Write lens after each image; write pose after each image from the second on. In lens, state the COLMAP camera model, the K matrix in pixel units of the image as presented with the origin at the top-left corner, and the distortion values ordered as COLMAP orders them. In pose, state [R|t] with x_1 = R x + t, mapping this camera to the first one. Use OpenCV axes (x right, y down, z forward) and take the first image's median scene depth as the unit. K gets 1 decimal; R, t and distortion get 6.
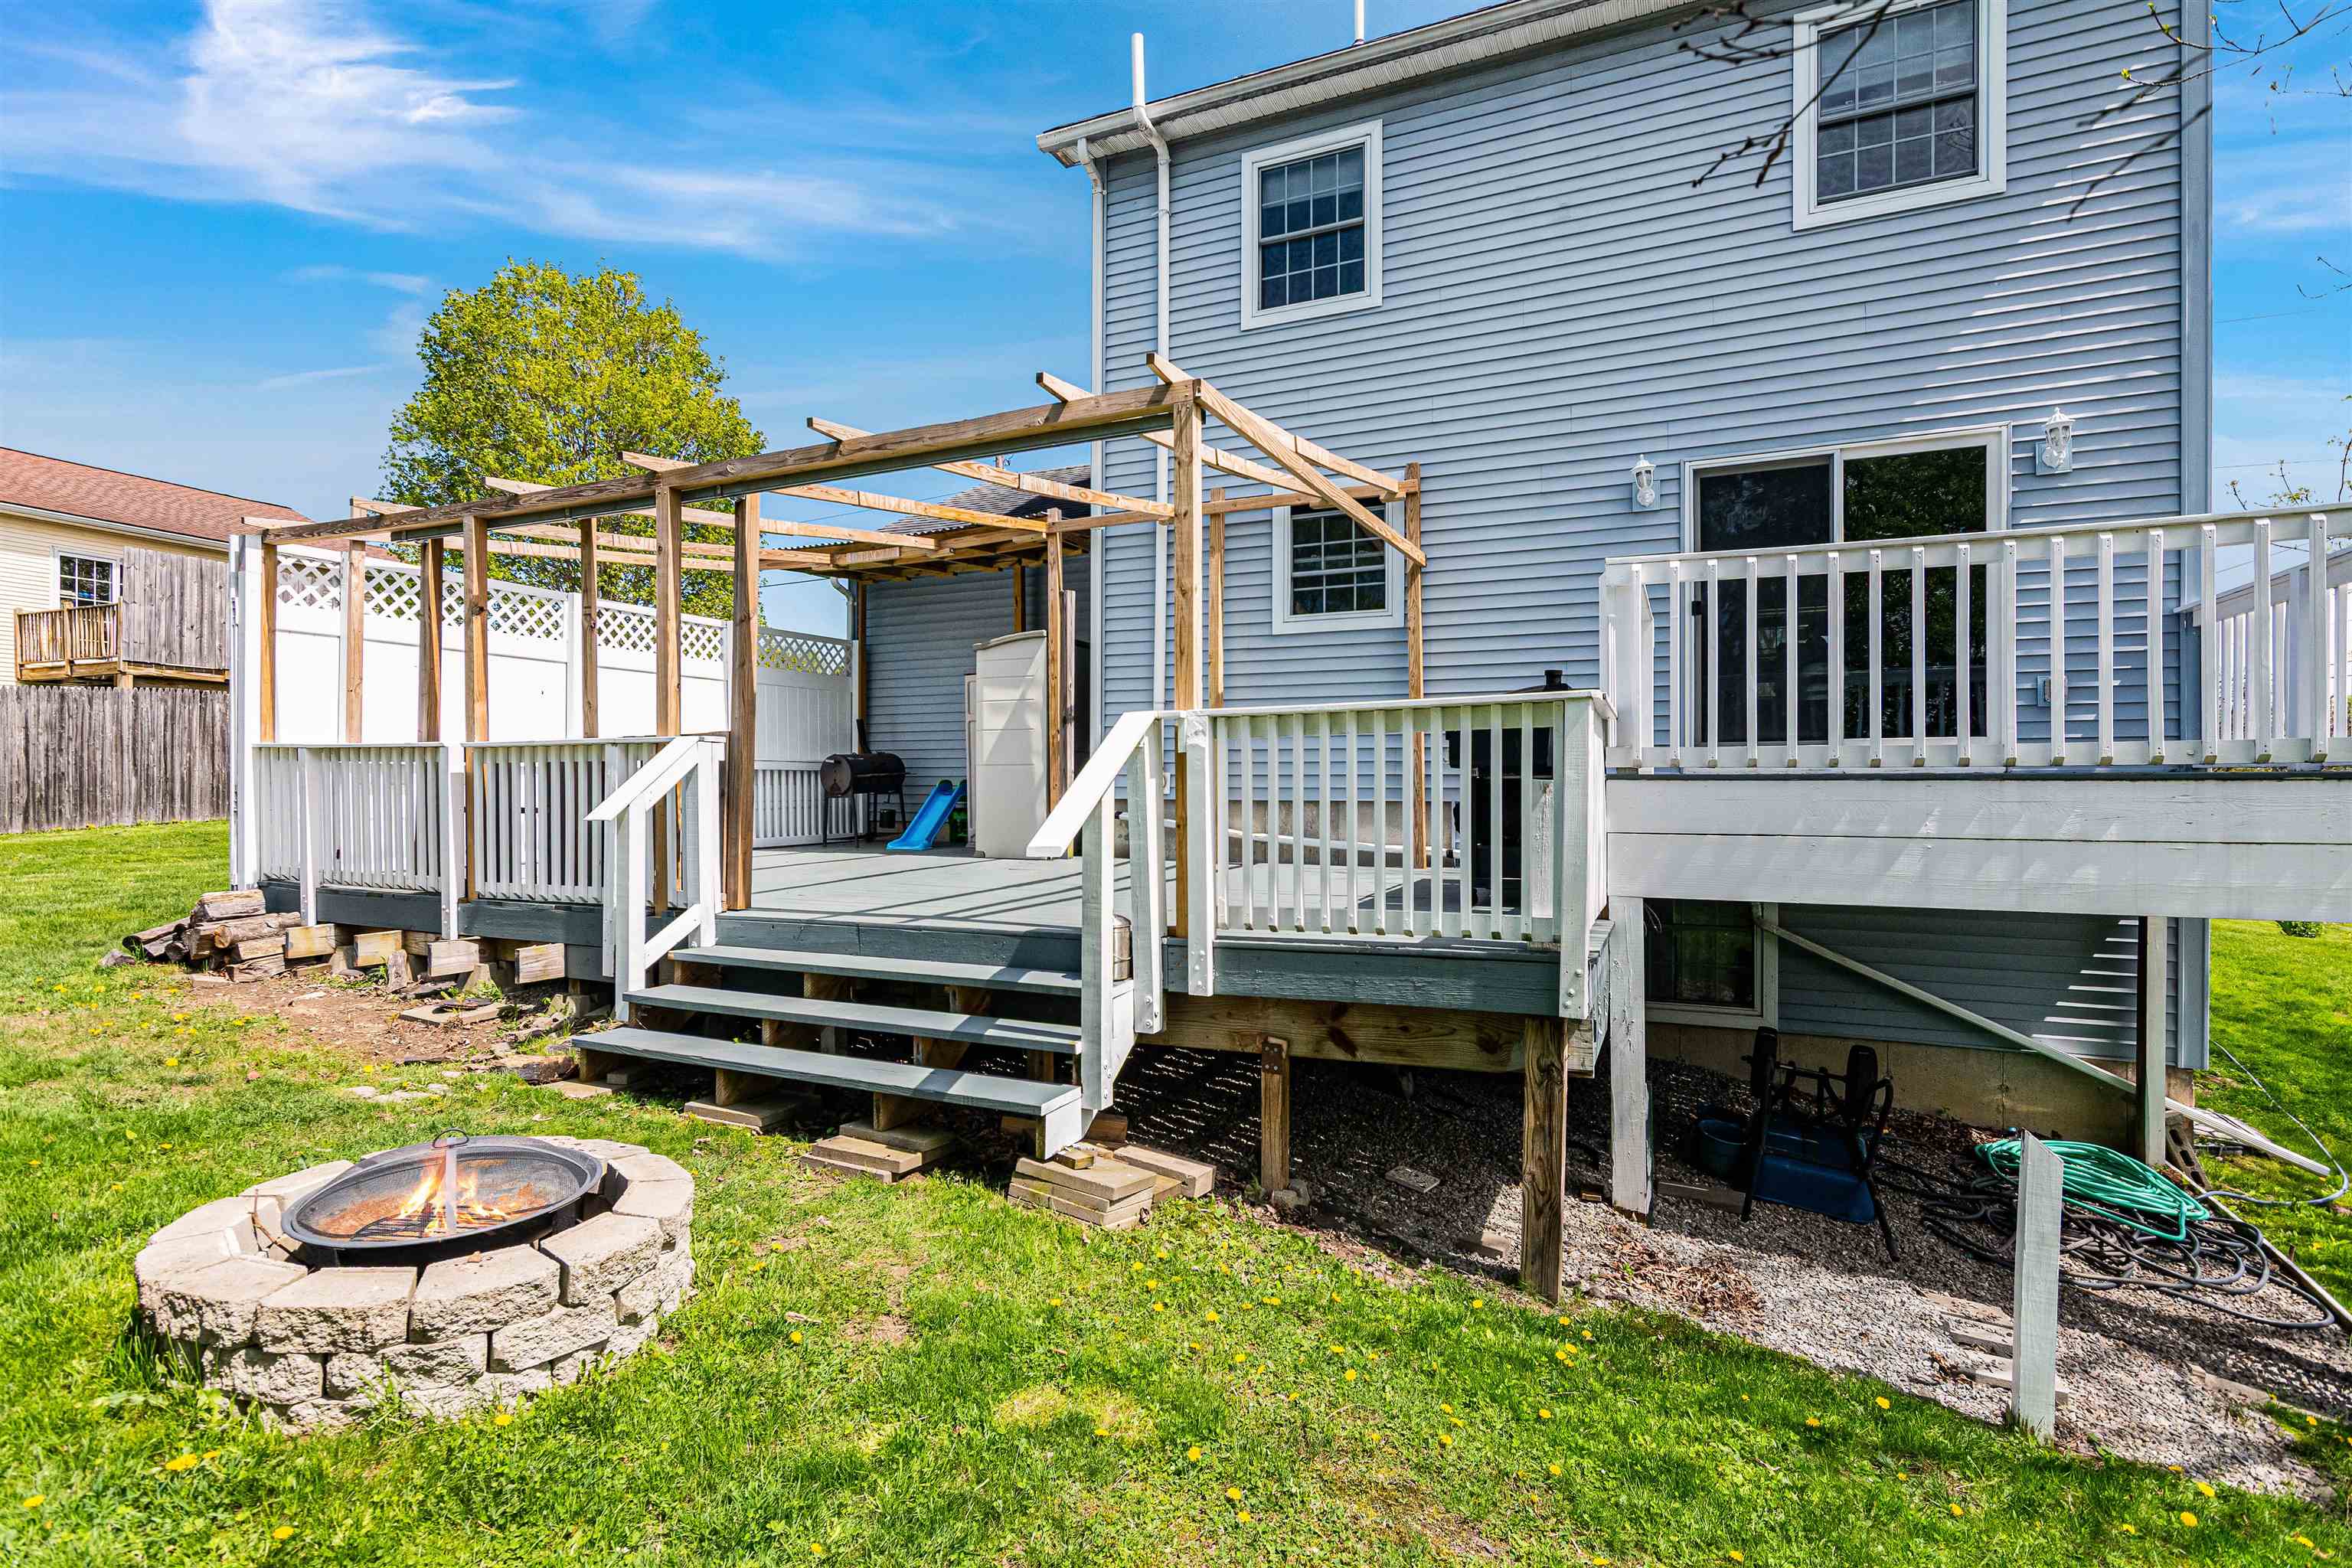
lens RADIAL K [[1152.5, 0, 1173.1], [0, 1152.5, 786.7], [0, 0, 1]] dist [0.002452, 0.000015]
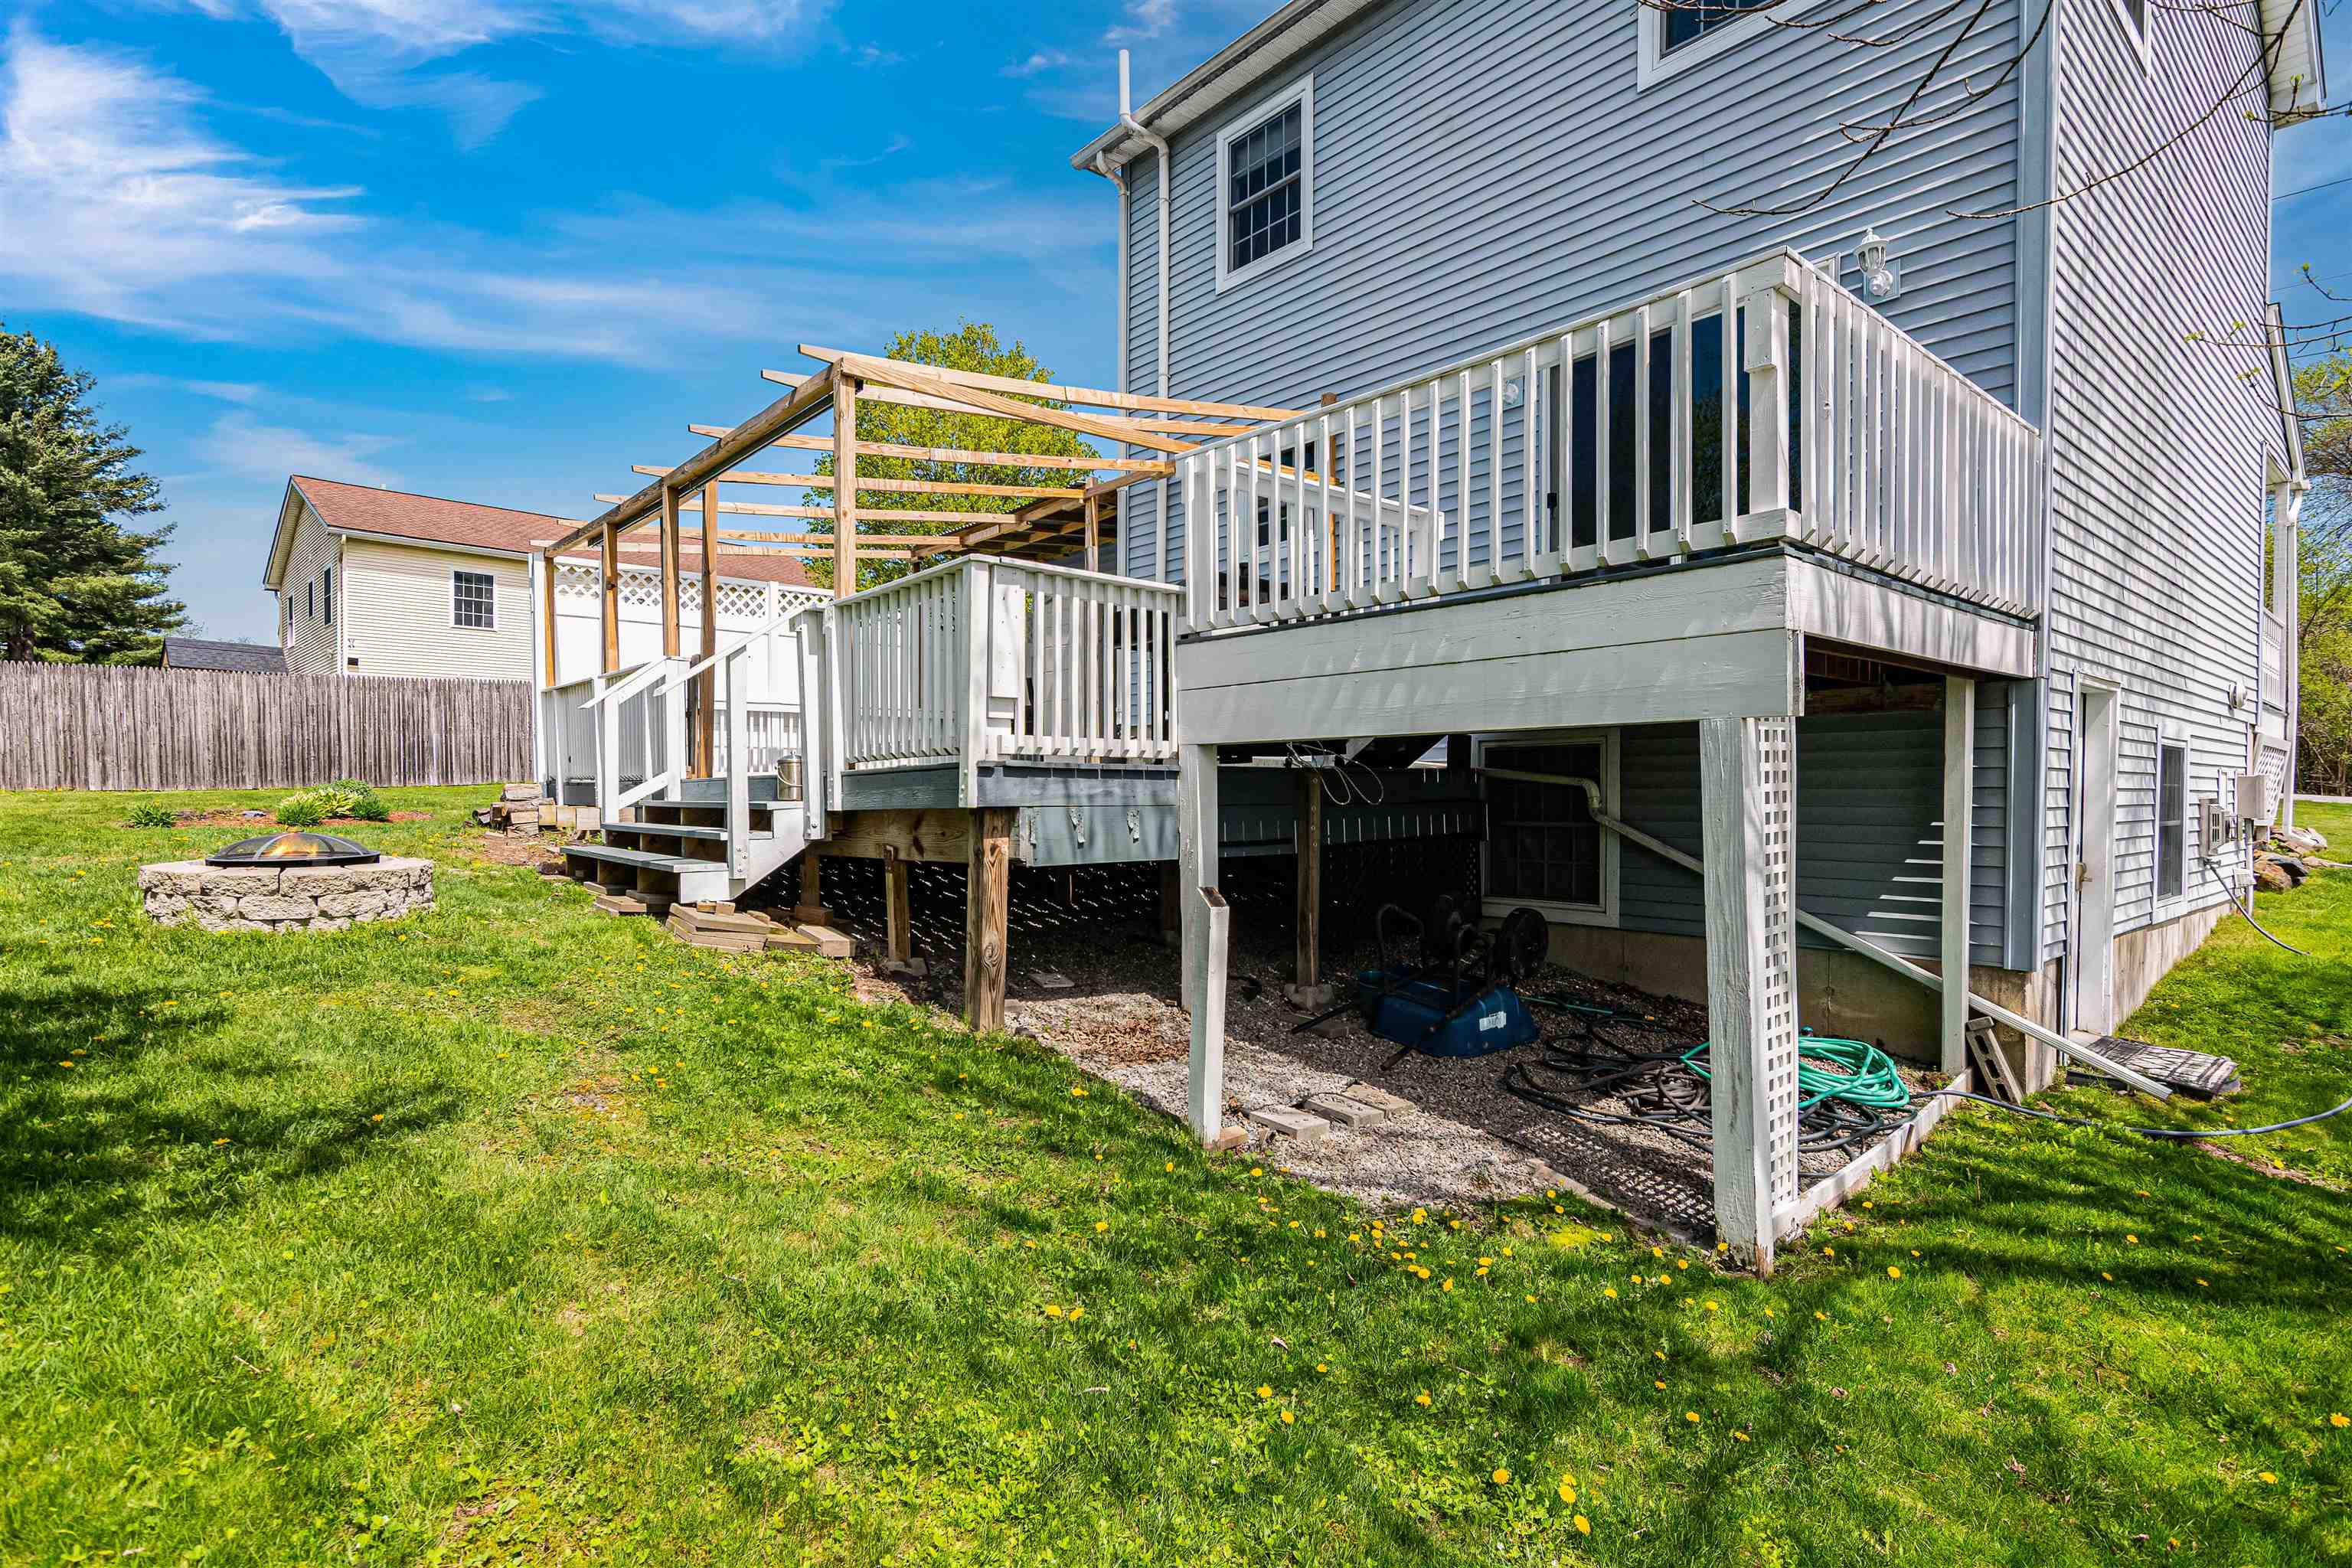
lens RADIAL K [[1180.4, 0, 1166.7], [0, 1180.4, 814.3], [0, 0, 1]] dist [0.001726, 0.000960]
pose [[0.905600, 0.006986, -0.424074, 0.589047], [0.000099, 0.999861, 0.016683, 0.097640], [0.424132, -0.015150, 0.905474, -0.061294]]
